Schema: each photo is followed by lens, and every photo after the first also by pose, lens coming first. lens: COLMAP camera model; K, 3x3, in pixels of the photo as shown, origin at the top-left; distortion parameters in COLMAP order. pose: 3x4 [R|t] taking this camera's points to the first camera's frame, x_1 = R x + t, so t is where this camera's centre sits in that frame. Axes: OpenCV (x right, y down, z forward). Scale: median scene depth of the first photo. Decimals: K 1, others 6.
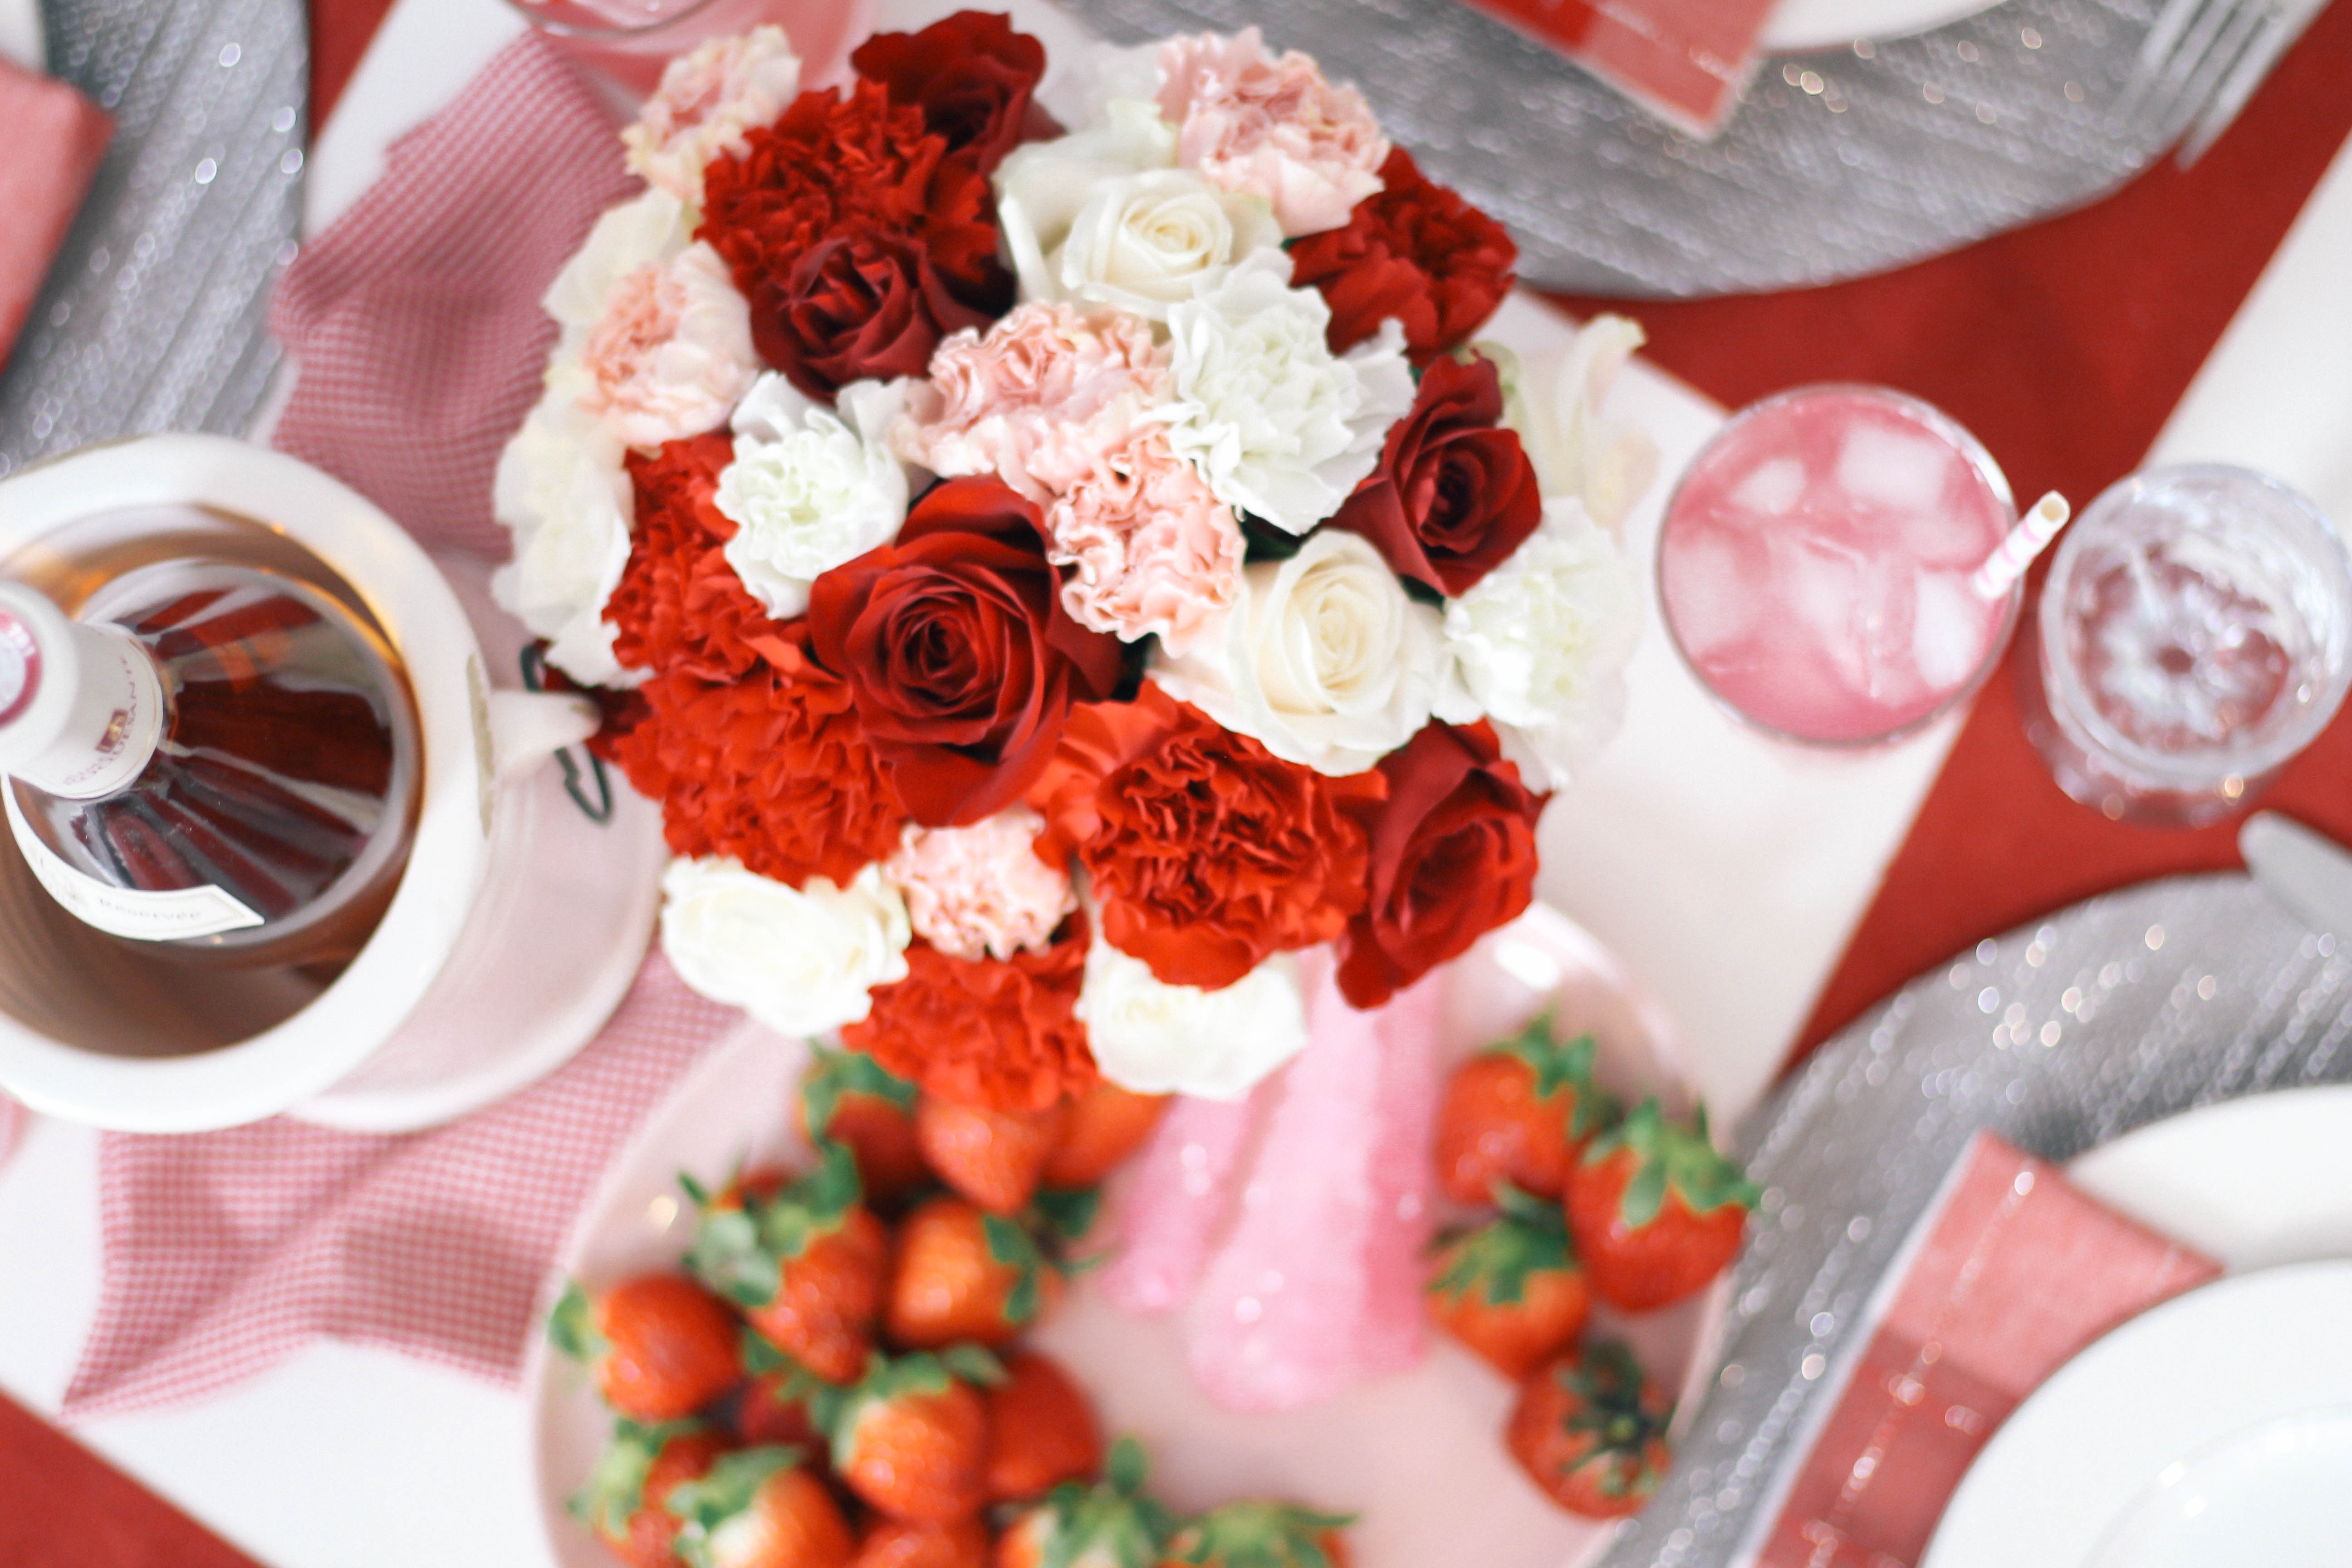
lens RADIAL K [[5880.5, 0, 1176.0], [0, 5880.5, 784.0], [0, 0, 1]] dist [-0.150036, 0.293431]
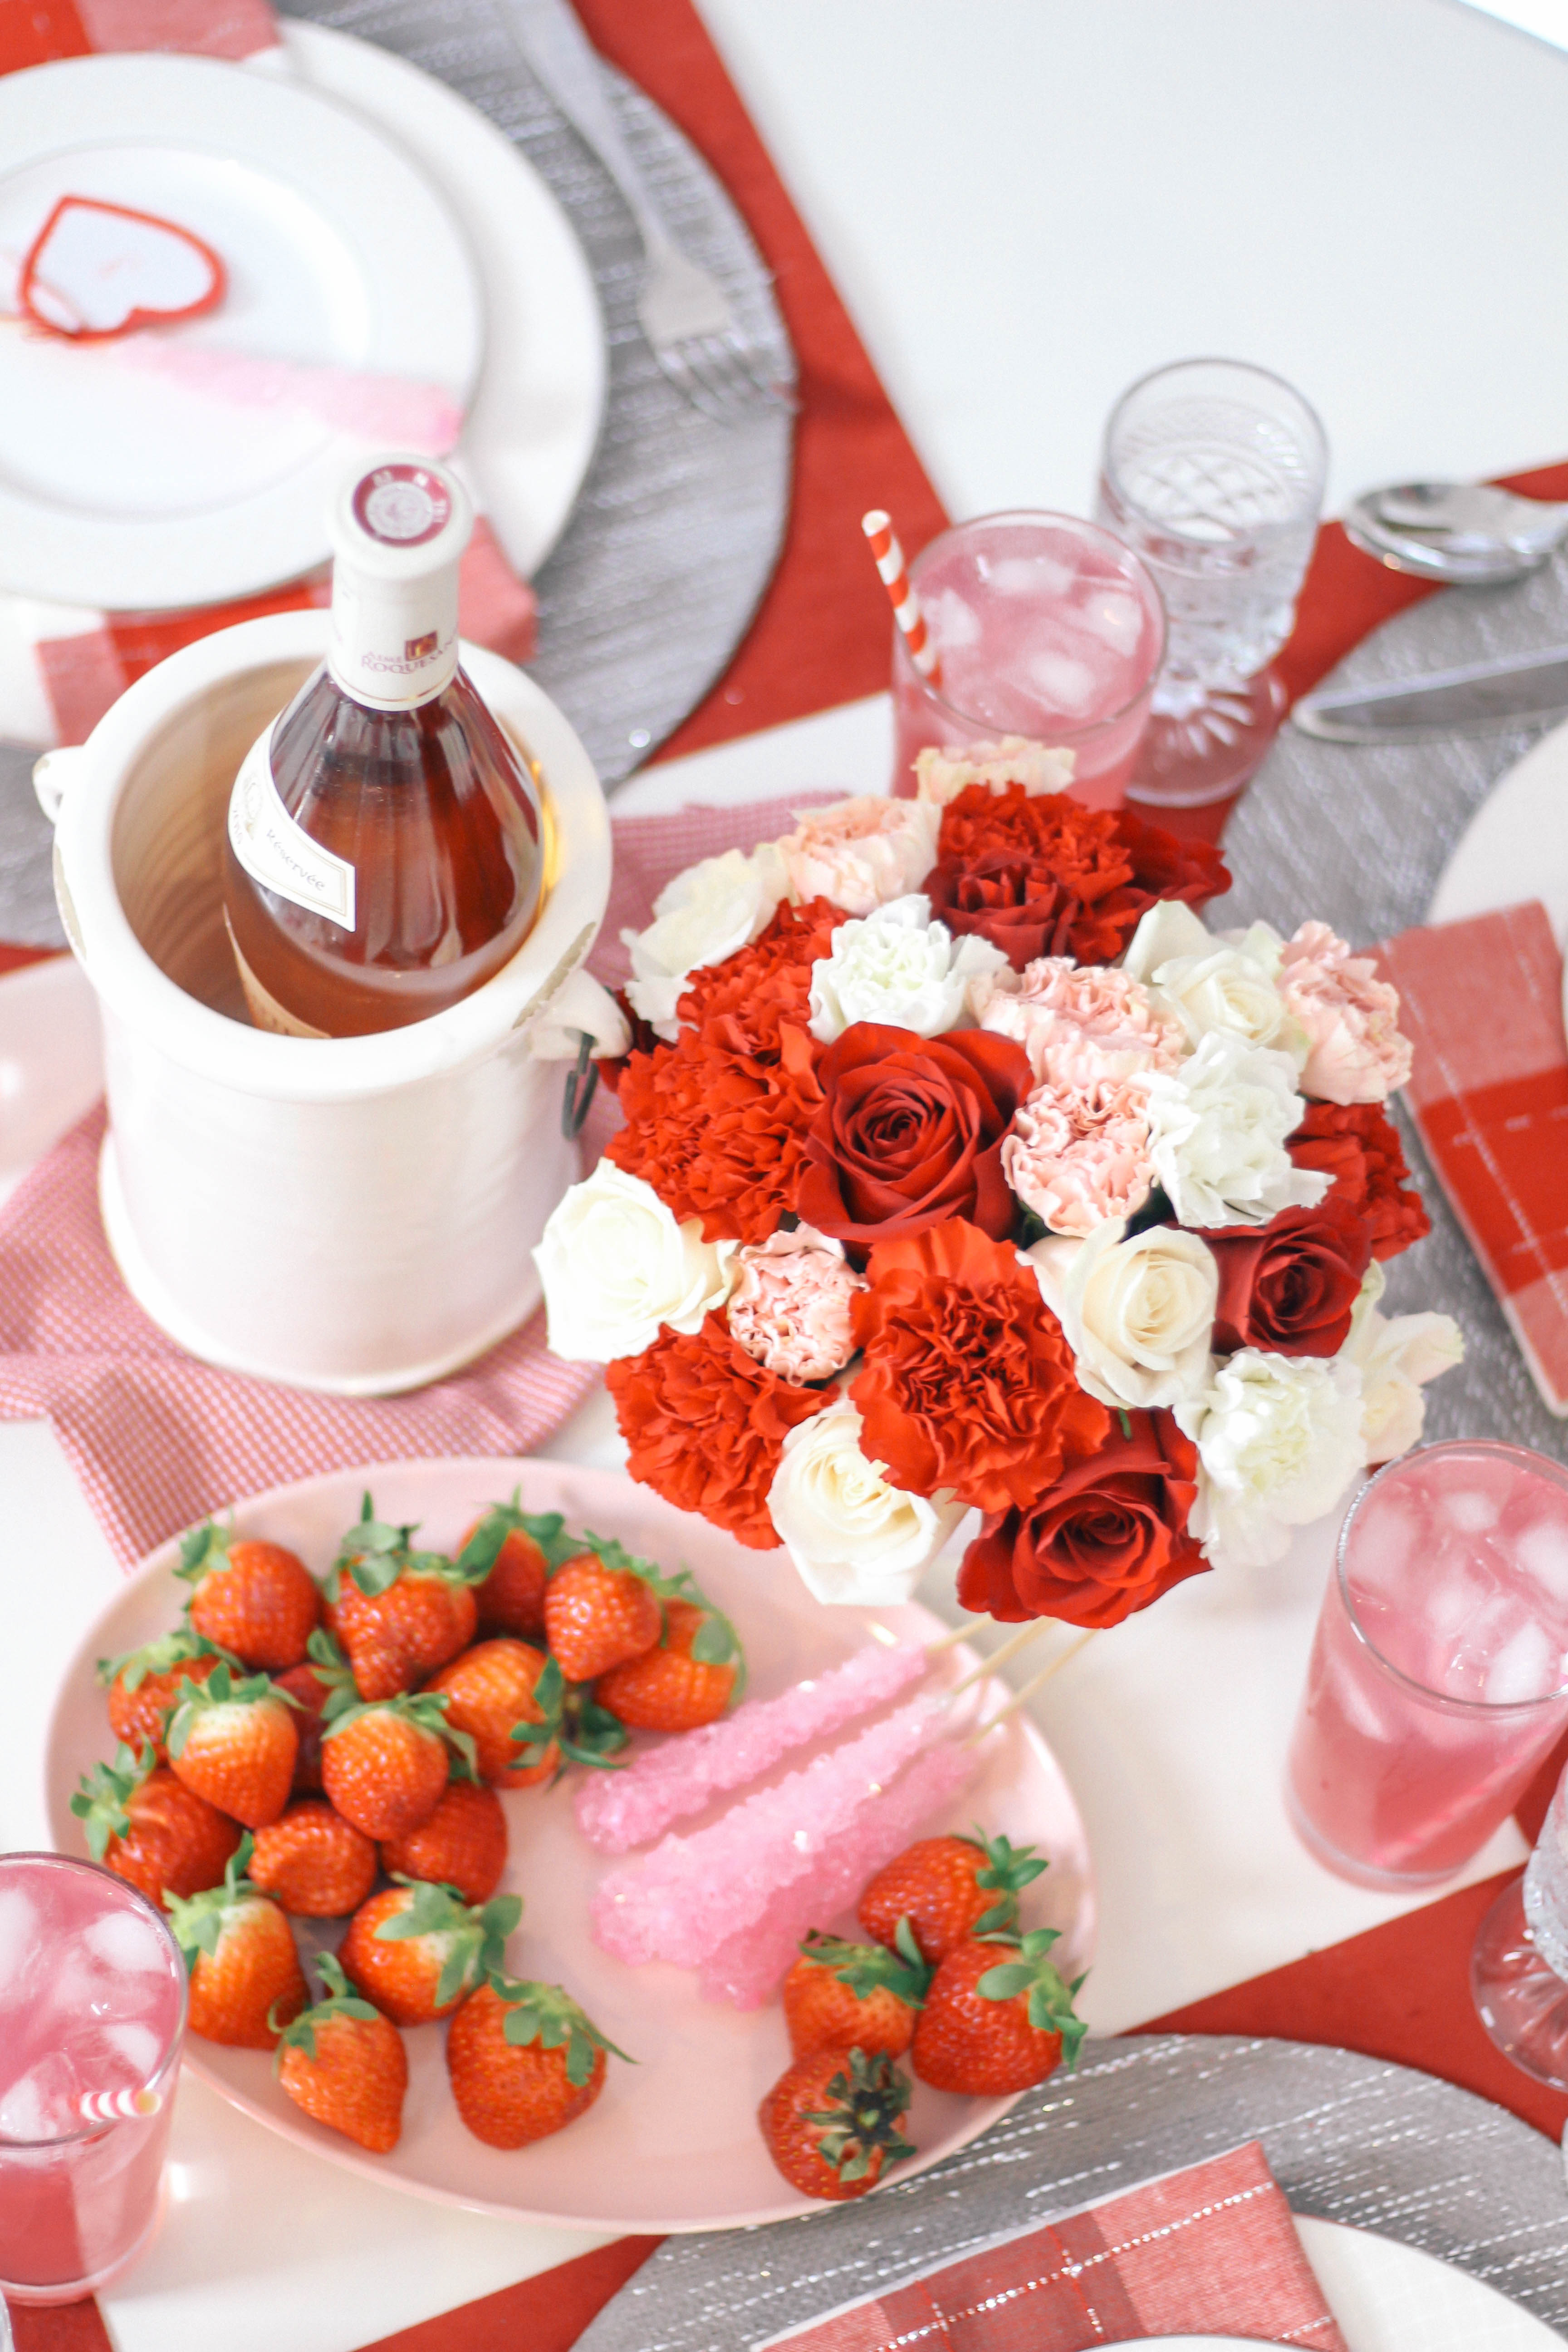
lens RADIAL K [[5880.5, 0, 857.3], [0, 5880.5, 1172.5], [0, 0, 1]] dist [-0.150036, 0.293431]
pose [[0.776714, 0.617002, -0.126586, 0.116223], [-0.619753, 0.712814, -0.328333, 0.394590], [-0.112350, 0.333473, 0.936041, -0.168092]]
